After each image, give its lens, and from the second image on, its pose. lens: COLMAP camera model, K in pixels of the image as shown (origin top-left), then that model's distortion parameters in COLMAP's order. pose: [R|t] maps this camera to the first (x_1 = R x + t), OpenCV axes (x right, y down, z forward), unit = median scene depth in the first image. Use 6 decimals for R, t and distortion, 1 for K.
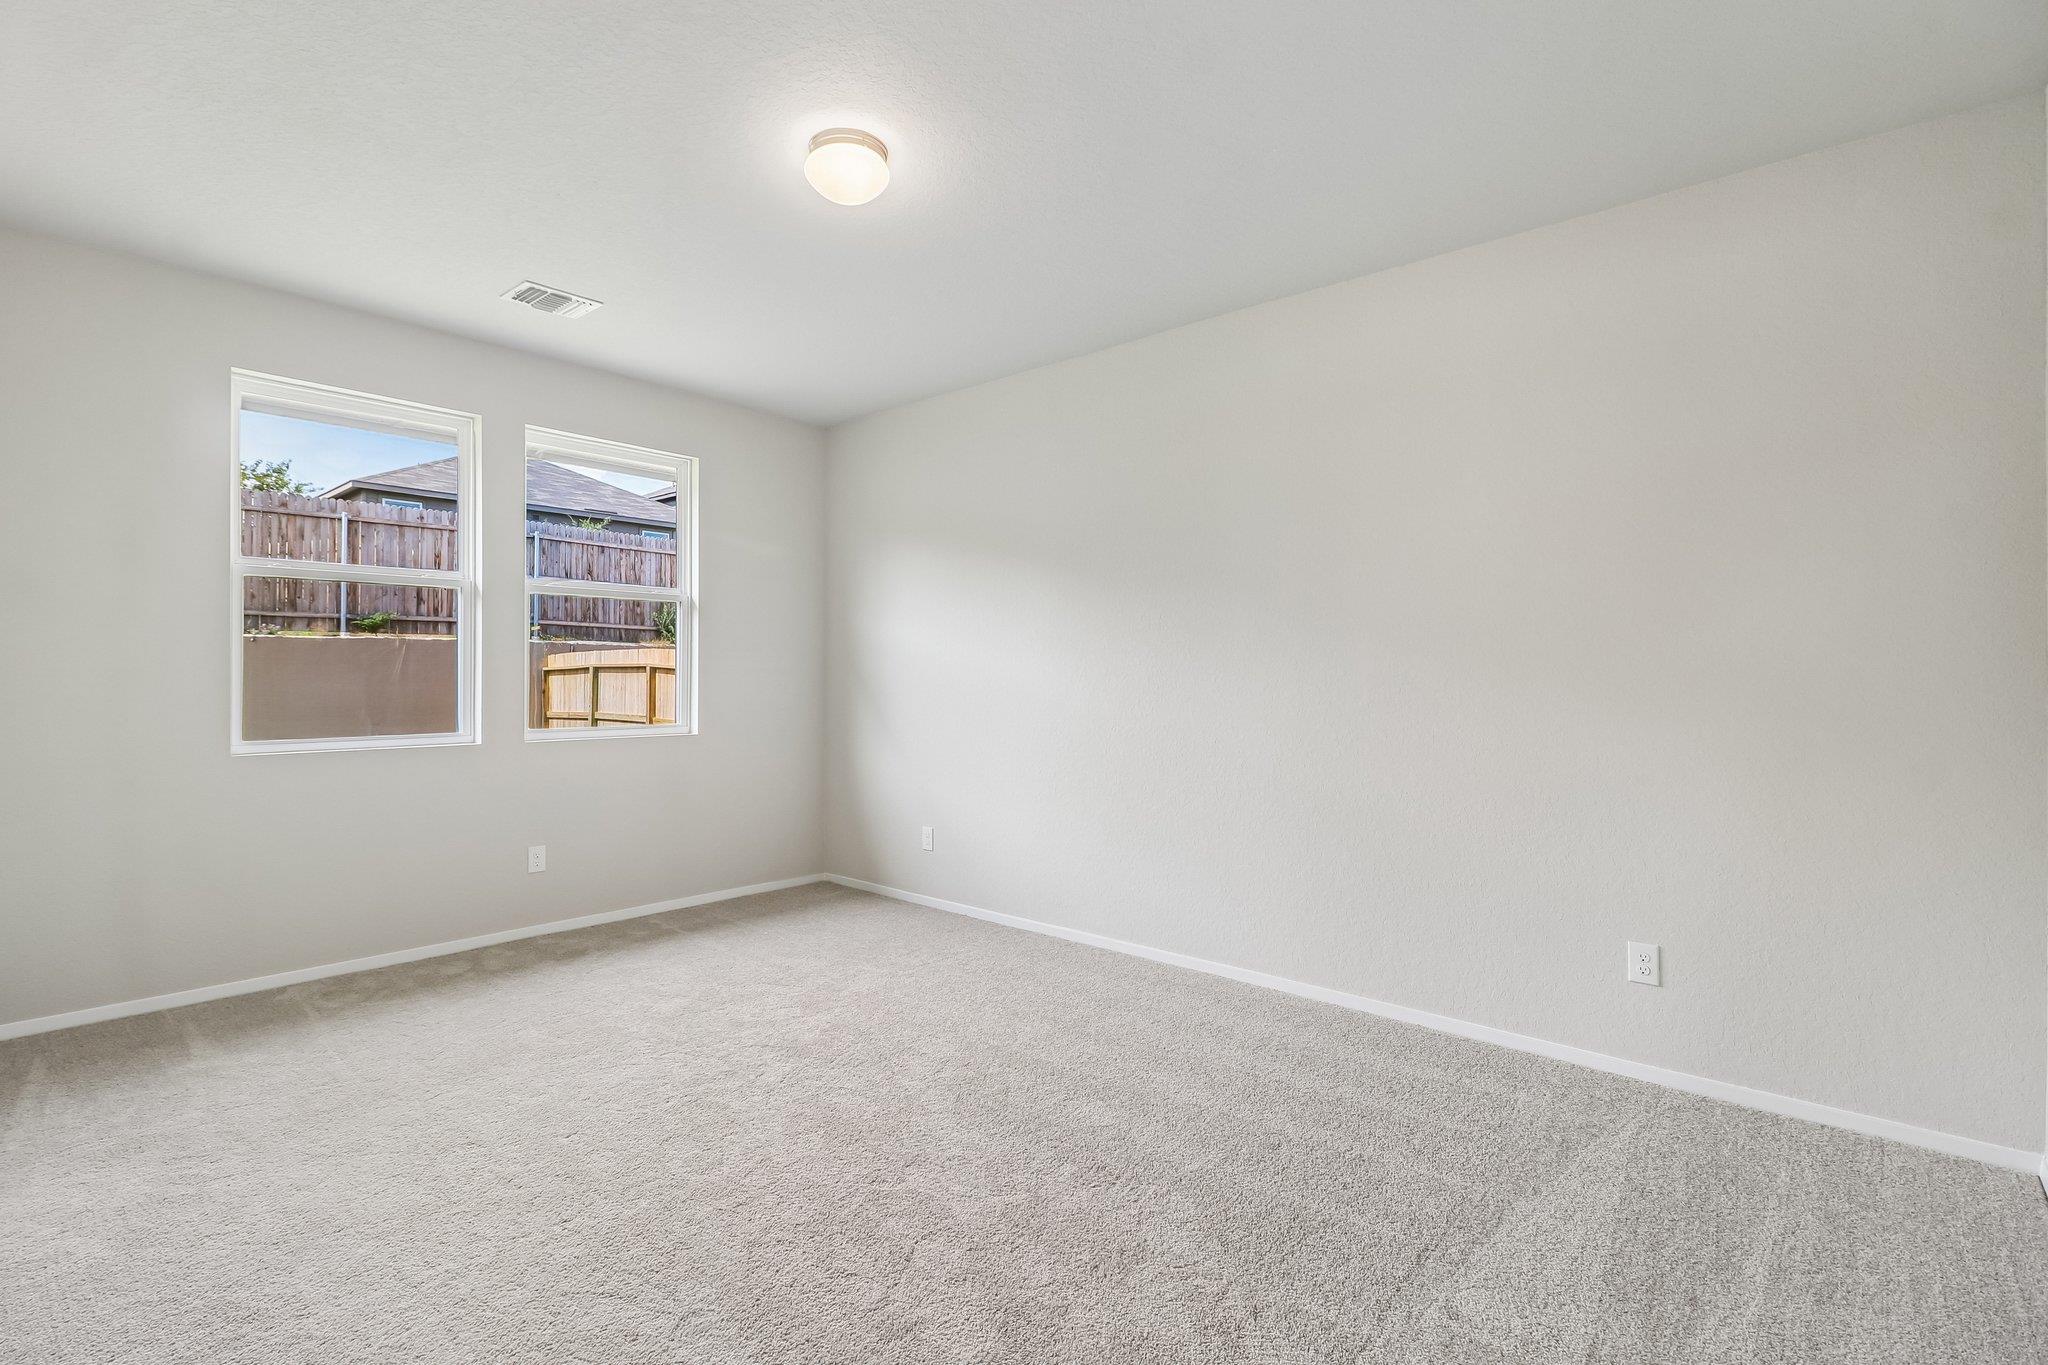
lens RADIAL K [[971.6, 0, 1015.6], [0, 971.6, 689.0], [0, 0, 1]] dist [-0.016538, -0.004753]
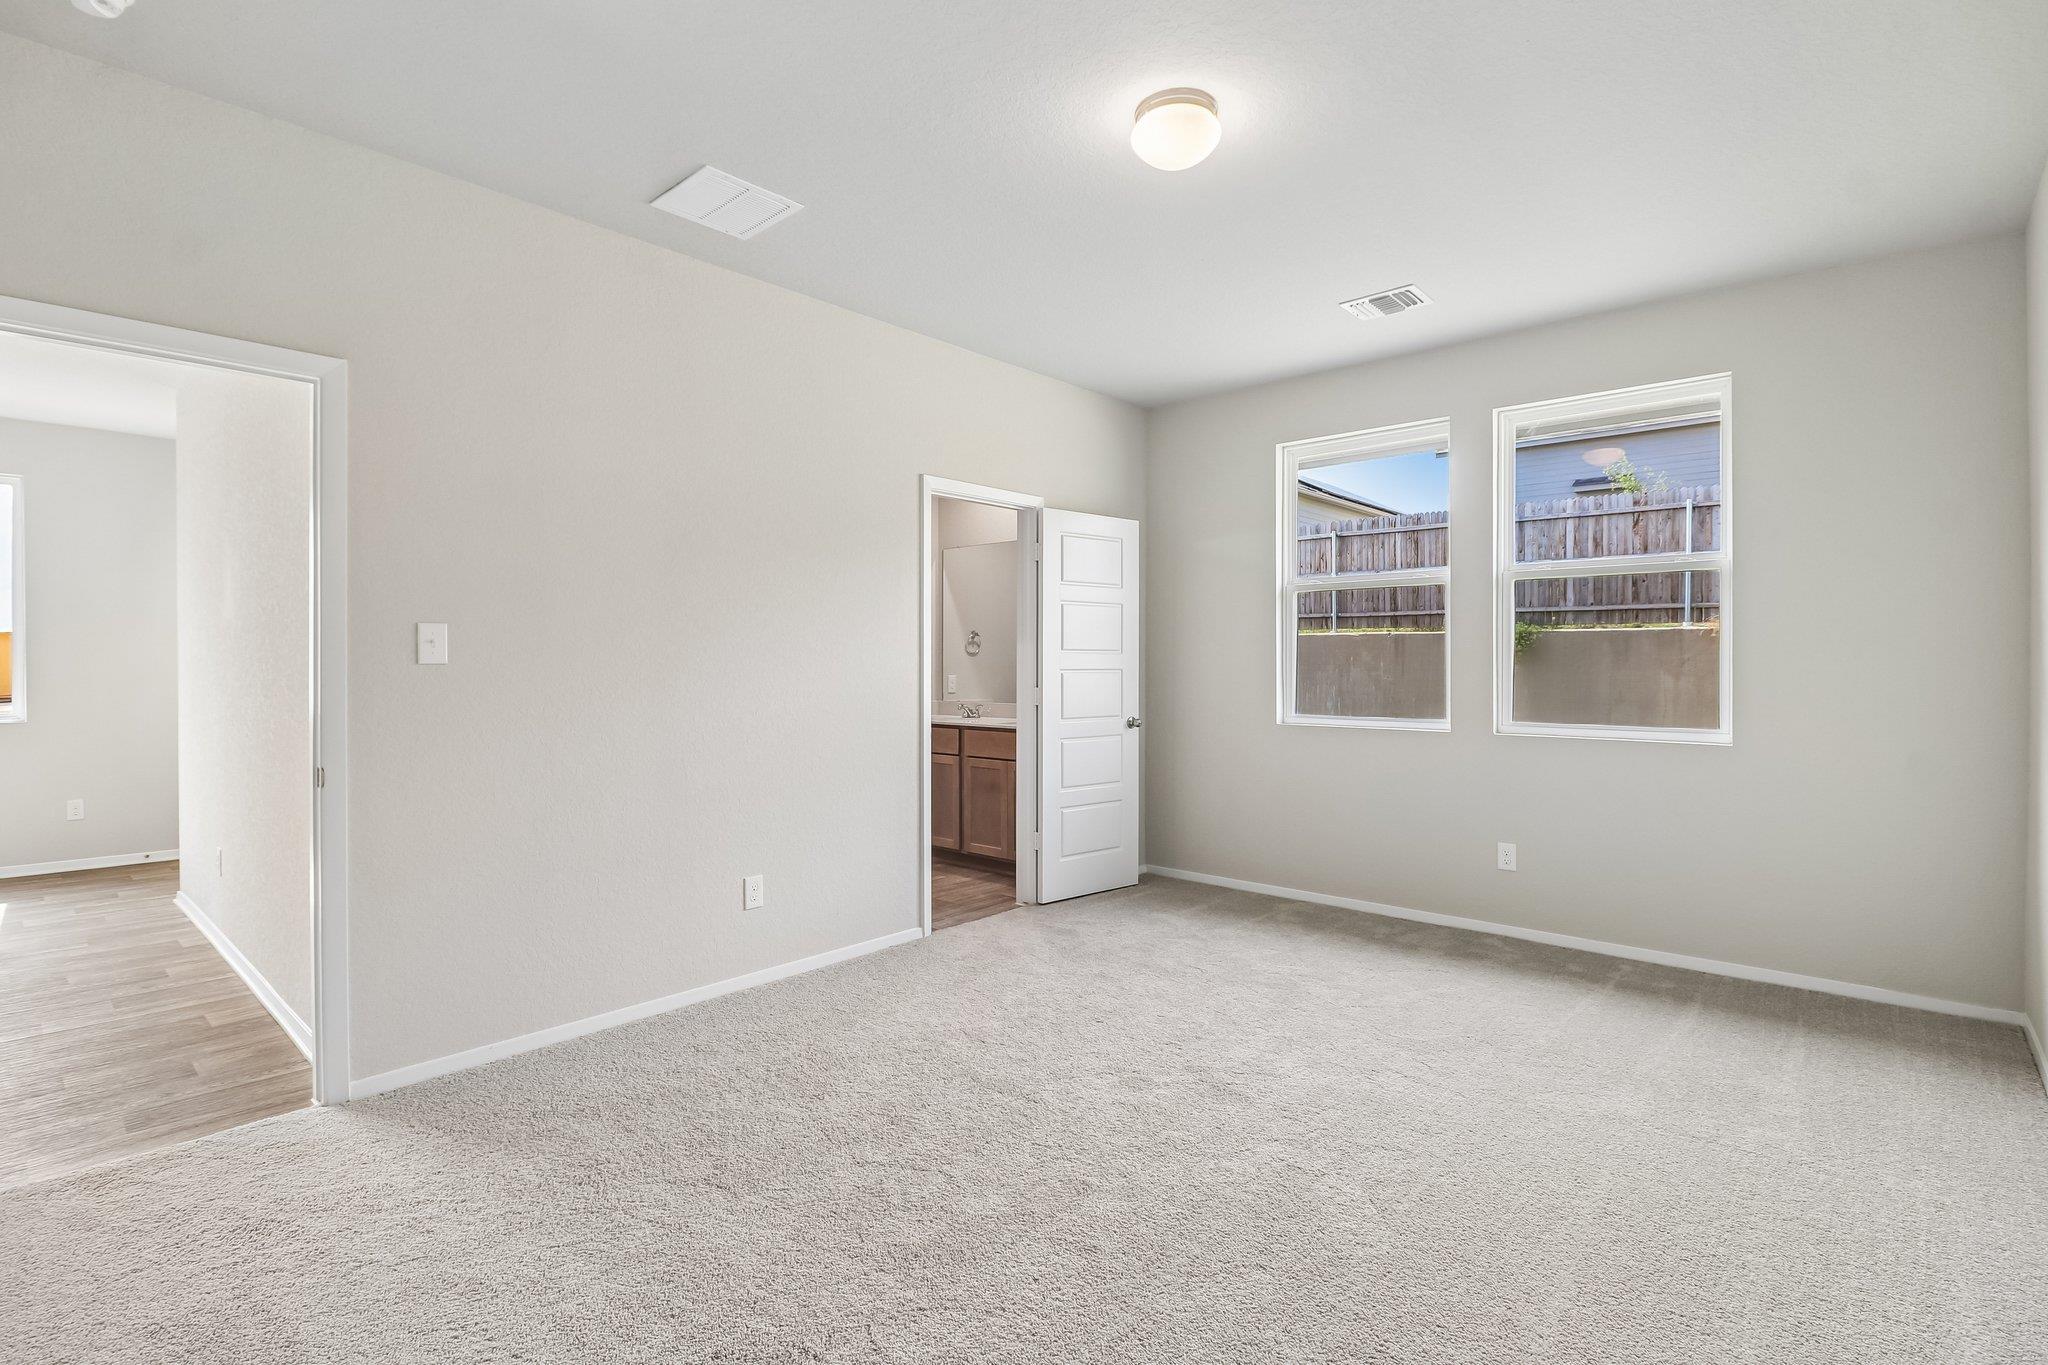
lens RADIAL K [[971.6, 0, 1009.1], [0, 971.6, 670.1], [0, 0, 1]] dist [-0.016538, -0.004753]
pose [[-0.063111, 0.003406, -0.998001, 0.494225], [-0.015413, 0.999872, 0.004387, -0.005515], [0.997887, 0.015659, -0.063050, 0.565486]]
